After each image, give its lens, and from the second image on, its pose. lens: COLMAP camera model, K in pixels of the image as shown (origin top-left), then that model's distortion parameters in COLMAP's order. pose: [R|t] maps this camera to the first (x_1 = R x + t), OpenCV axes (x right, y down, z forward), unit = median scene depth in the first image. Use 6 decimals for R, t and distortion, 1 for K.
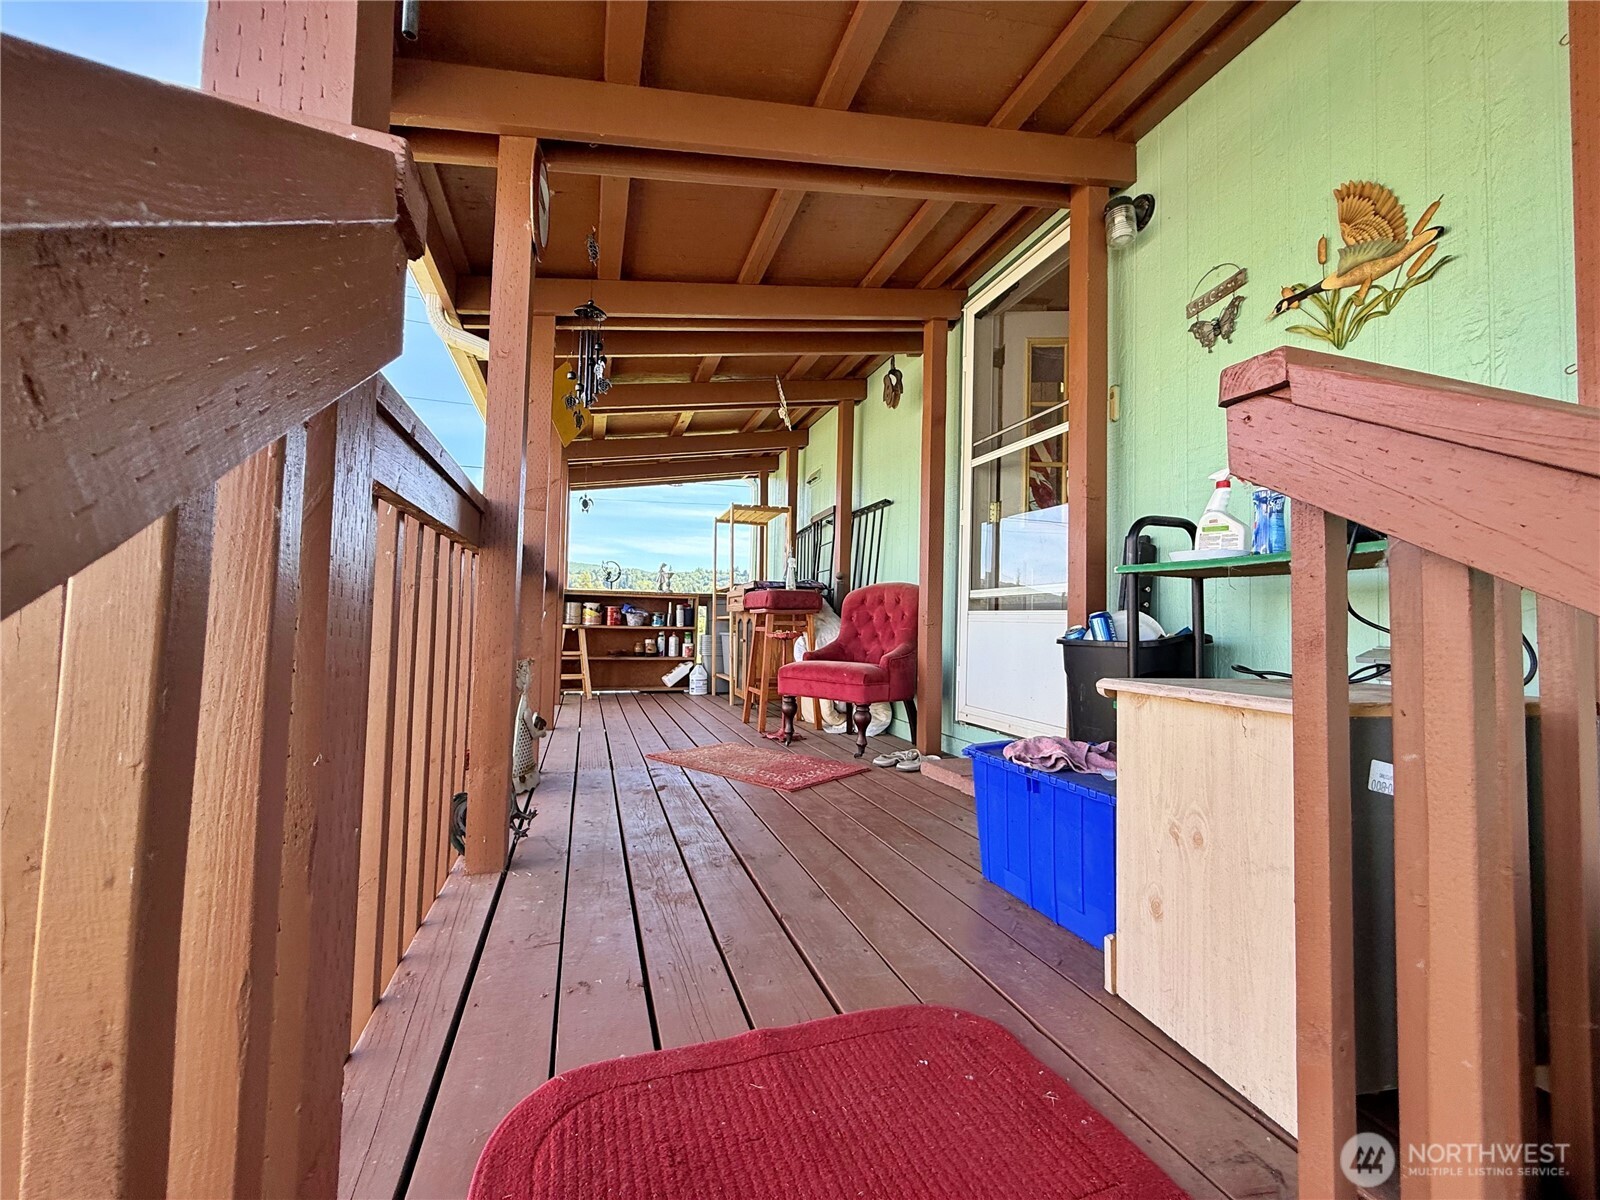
lens RADIAL K [[645.8, 0, 803.9], [0, 645.8, 591.1], [0, 0, 1]] dist [-0.001266, 0.000053]
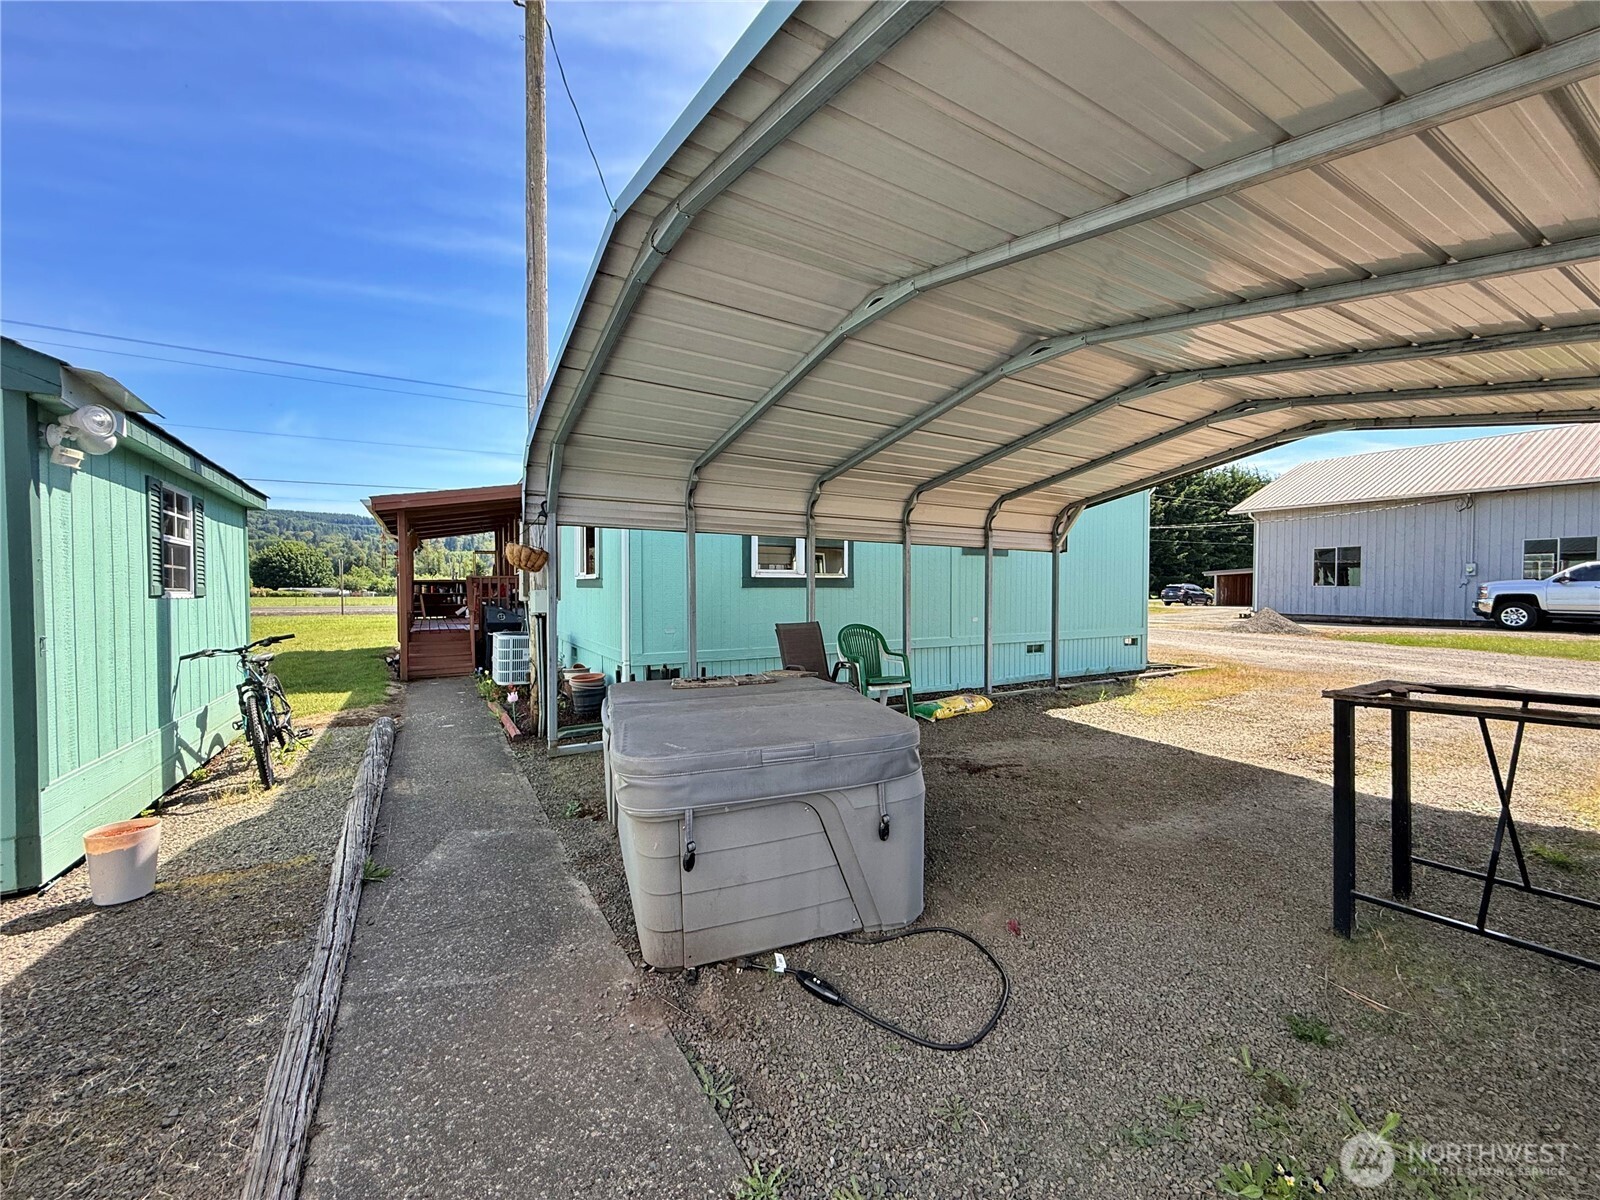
lens RADIAL K [[645.8, 0, 796.3], [0, 645.8, 609.1], [0, 0, 1]] dist [-0.001266, 0.000053]
pose [[0.980555, -0.039920, 0.192142, 0.657725], [0.026164, 0.996944, 0.073605, -0.037822], [-0.194493, -0.067146, 0.978603, -1.902808]]
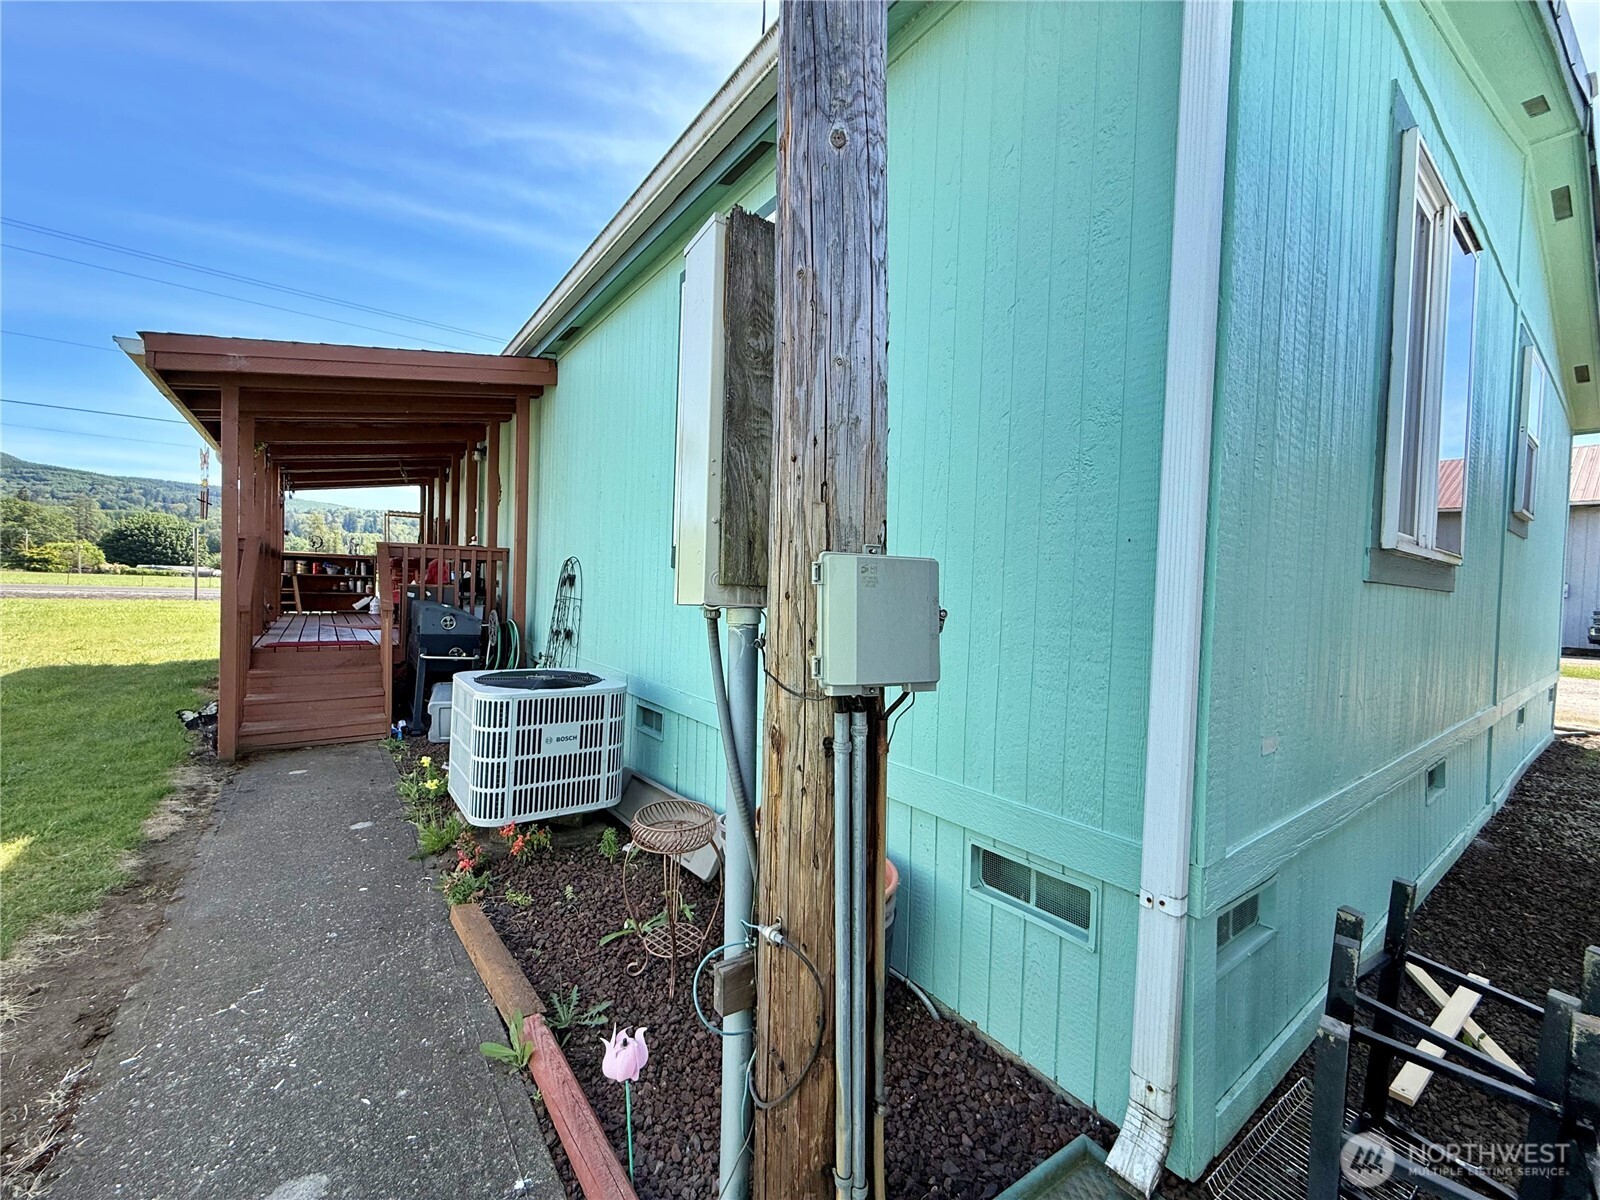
lens RADIAL K [[645.8, 0, 800.5], [0, 645.8, 603.7], [0, 0, 1]] dist [-0.001266, 0.000053]
pose [[0.951205, -0.009420, 0.308417, 0.388843], [-0.012488, 0.997540, 0.068982, -0.002295], [-0.308308, -0.069468, 0.948747, -1.004472]]
